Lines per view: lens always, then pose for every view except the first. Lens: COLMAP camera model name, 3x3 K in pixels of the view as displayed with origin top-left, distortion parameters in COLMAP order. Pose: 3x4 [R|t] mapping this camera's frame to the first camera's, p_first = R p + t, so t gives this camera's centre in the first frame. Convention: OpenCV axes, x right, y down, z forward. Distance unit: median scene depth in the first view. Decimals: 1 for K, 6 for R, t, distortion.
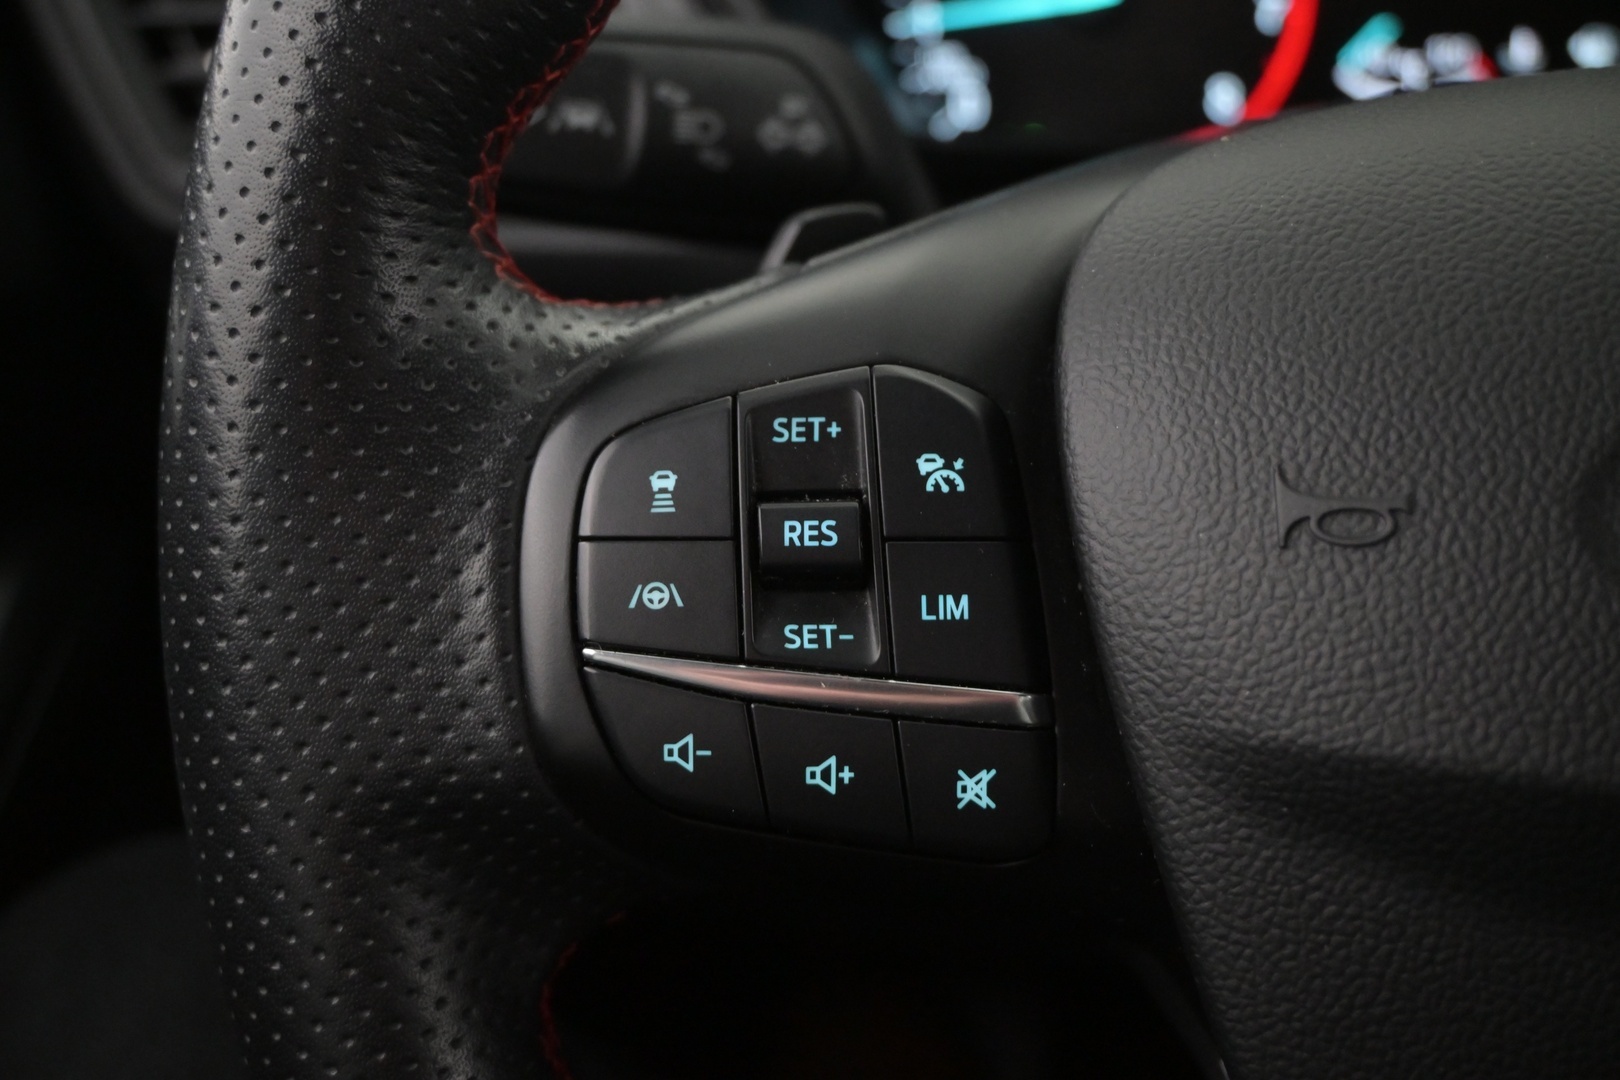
lens RADIAL K [[1817.5, 0, 814.7], [0, 1817.5, 536.8], [0, 0, 1]] dist [0.010336, 0.000000]
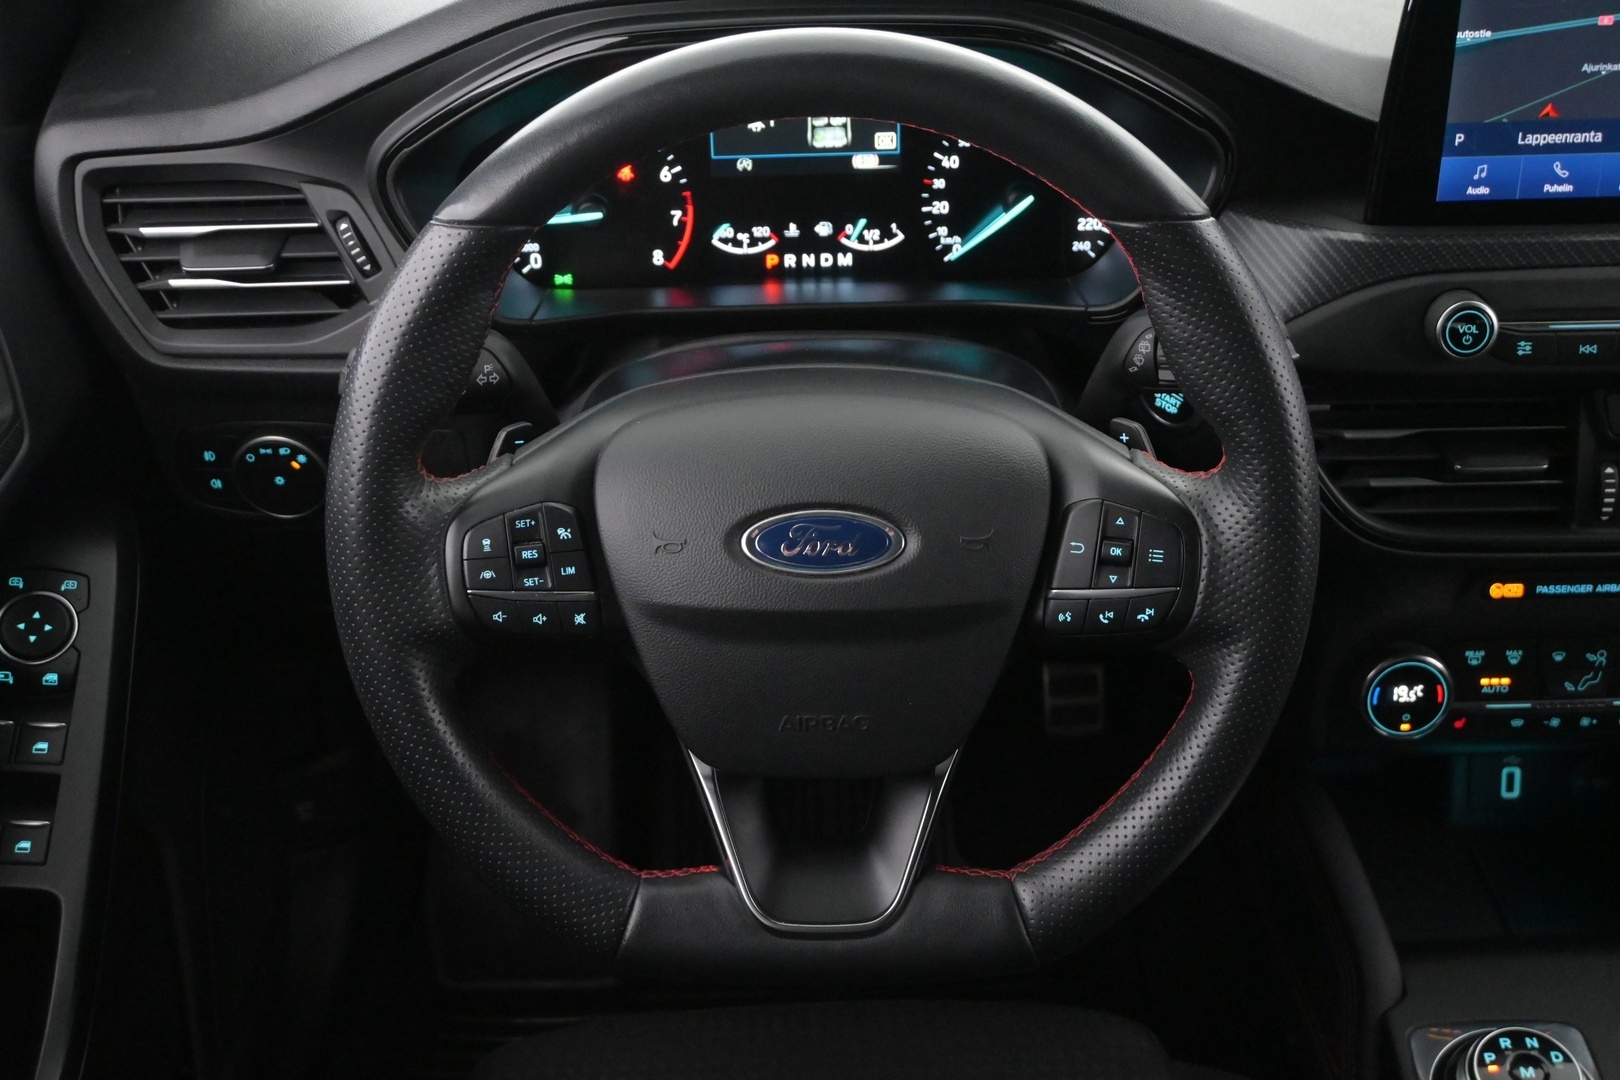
lens RADIAL K [[2020.6, 0, 811.2], [0, 2020.6, 543.3], [0, 0, 1]] dist [-0.032433, 0.000000]
pose [[0.967239, -0.085639, 0.238988, -0.412245], [0.047489, 0.985802, 0.161055, -0.632564], [-0.249387, -0.144429, 0.957573, -2.932544]]
